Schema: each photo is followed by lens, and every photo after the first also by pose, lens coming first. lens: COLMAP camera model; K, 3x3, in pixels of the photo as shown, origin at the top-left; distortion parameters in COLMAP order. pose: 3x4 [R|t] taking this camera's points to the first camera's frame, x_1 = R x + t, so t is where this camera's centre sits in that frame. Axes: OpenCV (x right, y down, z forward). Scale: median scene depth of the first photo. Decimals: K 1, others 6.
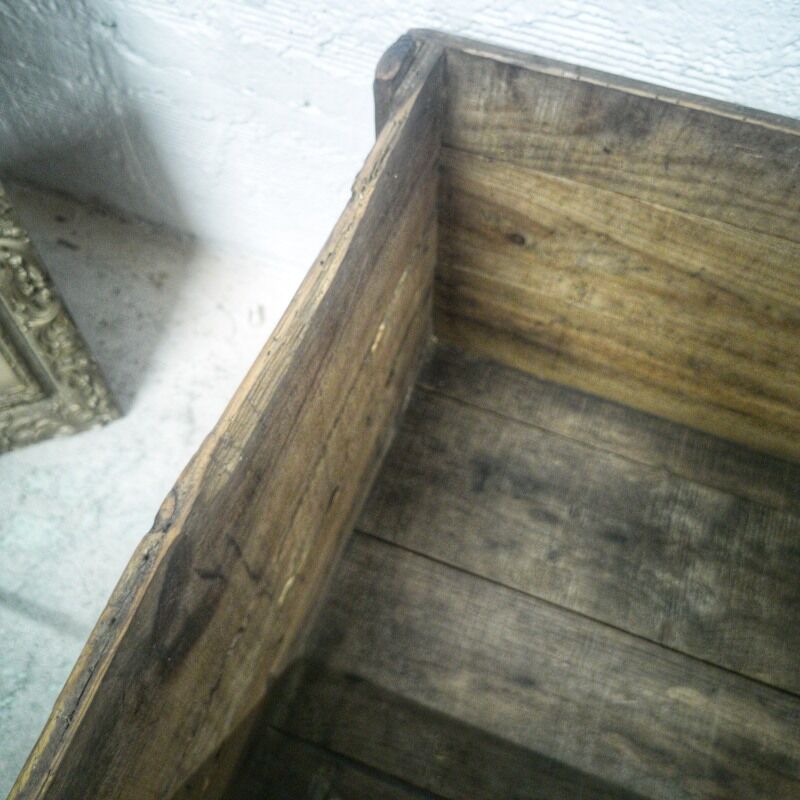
lens RADIAL K [[778.2, 0, 400.0], [0, 778.2, 400.0], [0, 0, 1]] dist [0.003349, -0.003367]
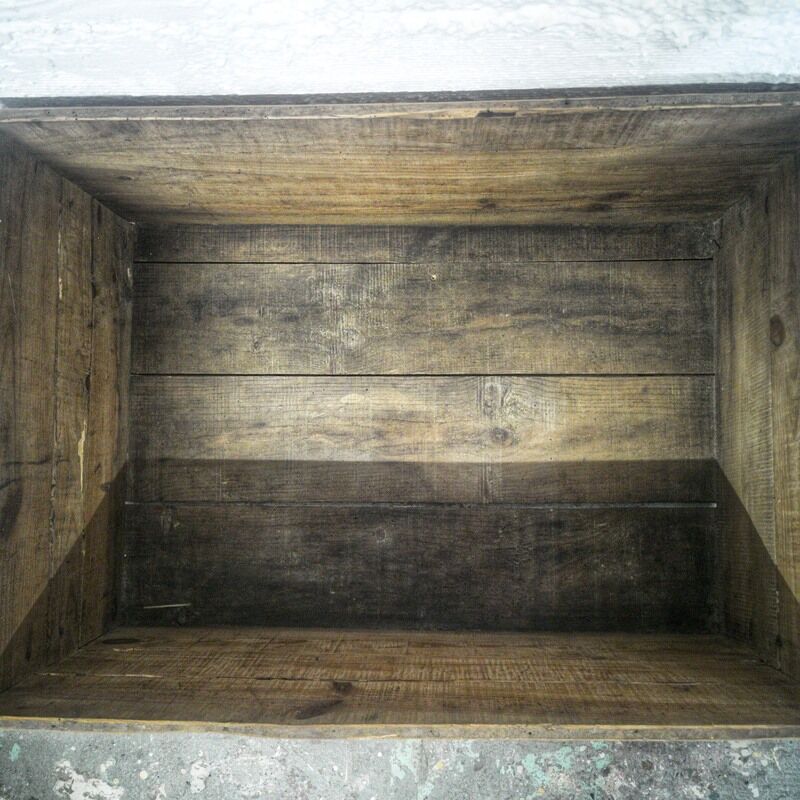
lens RADIAL K [[778.2, 0, 400.0], [0, 778.2, 400.0], [0, 0, 1]] dist [0.003349, -0.003367]
pose [[0.934837, -0.354171, -0.025345, 0.477157], [0.334859, 0.855617, 0.394702, -0.229364], [-0.118106, -0.377469, 0.918460, -0.517861]]
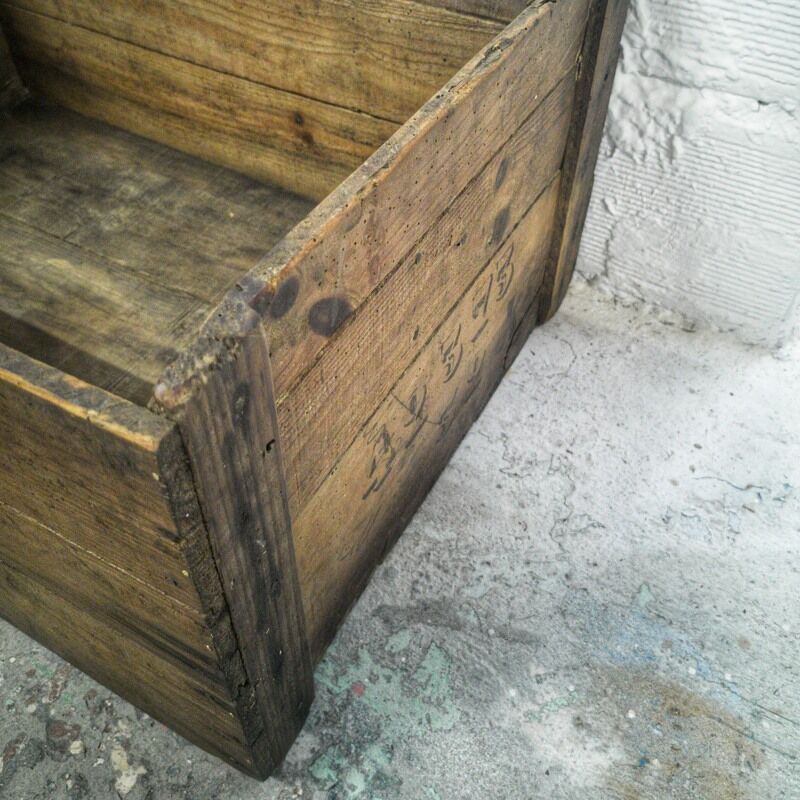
lens RADIAL K [[778.2, 0, 400.0], [0, 778.2, 400.0], [0, 0, 1]] dist [0.003349, -0.003367]
pose [[0.988206, 0.119499, -0.095751, 1.058410], [-0.137505, 0.967666, -0.211460, 0.773926], [0.067385, 0.222133, 0.972685, -0.228069]]
